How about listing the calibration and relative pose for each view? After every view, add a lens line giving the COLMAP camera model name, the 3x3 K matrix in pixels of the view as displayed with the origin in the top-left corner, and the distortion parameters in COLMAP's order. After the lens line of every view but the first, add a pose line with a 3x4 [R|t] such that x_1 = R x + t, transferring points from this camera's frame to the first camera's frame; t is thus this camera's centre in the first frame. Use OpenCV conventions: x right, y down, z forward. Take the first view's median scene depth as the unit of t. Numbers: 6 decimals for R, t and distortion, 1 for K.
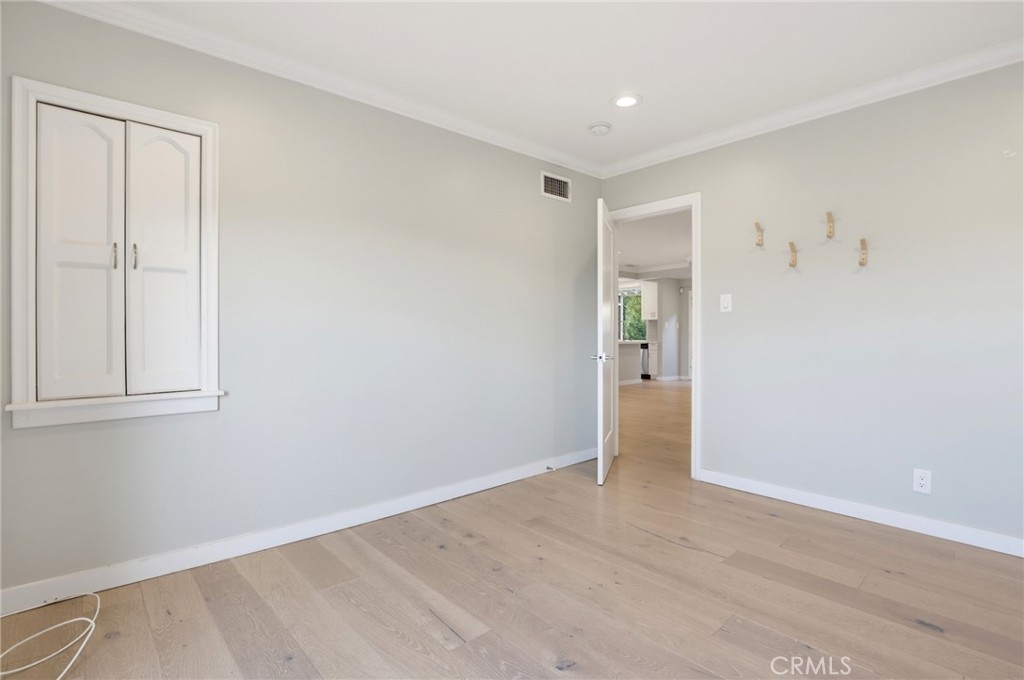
lens RADIAL K [[520.1, 0, 512.0], [0, 520.1, 340.0], [0, 0, 1]] dist [0.026281, -0.000113]
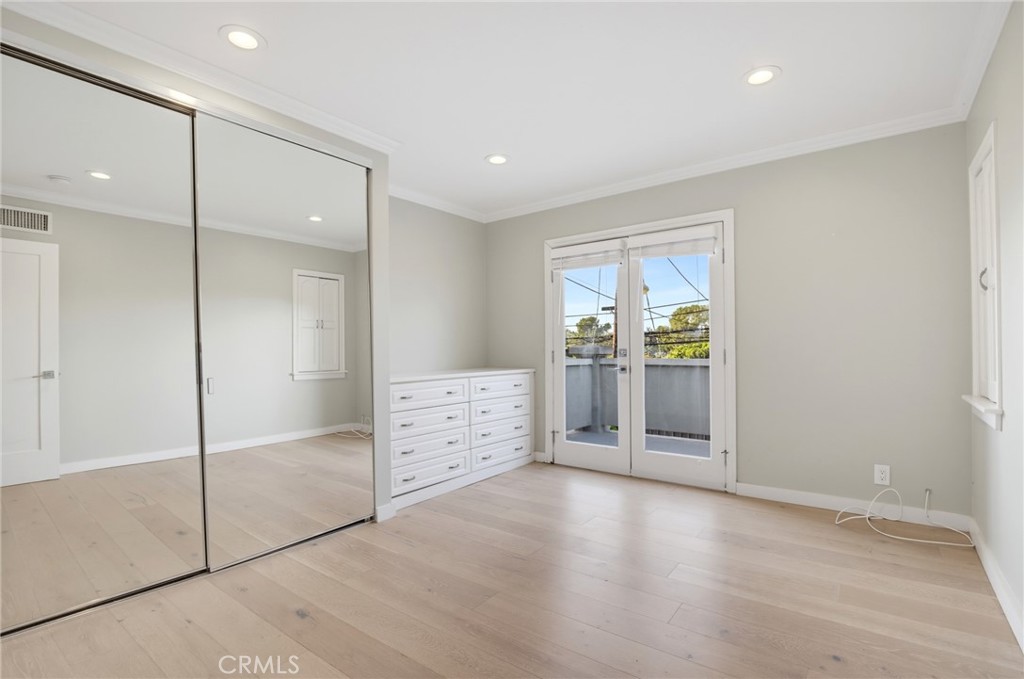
lens RADIAL K [[520.1, 0, 512.0], [0, 520.1, 339.5], [0, 0, 1]] dist [0.026281, -0.000113]
pose [[-0.984237, -0.001144, -0.176850, 0.484535], [0.000404, 0.999962, -0.008717, -0.022322], [0.176853, -0.008651, -0.984199, 1.898579]]
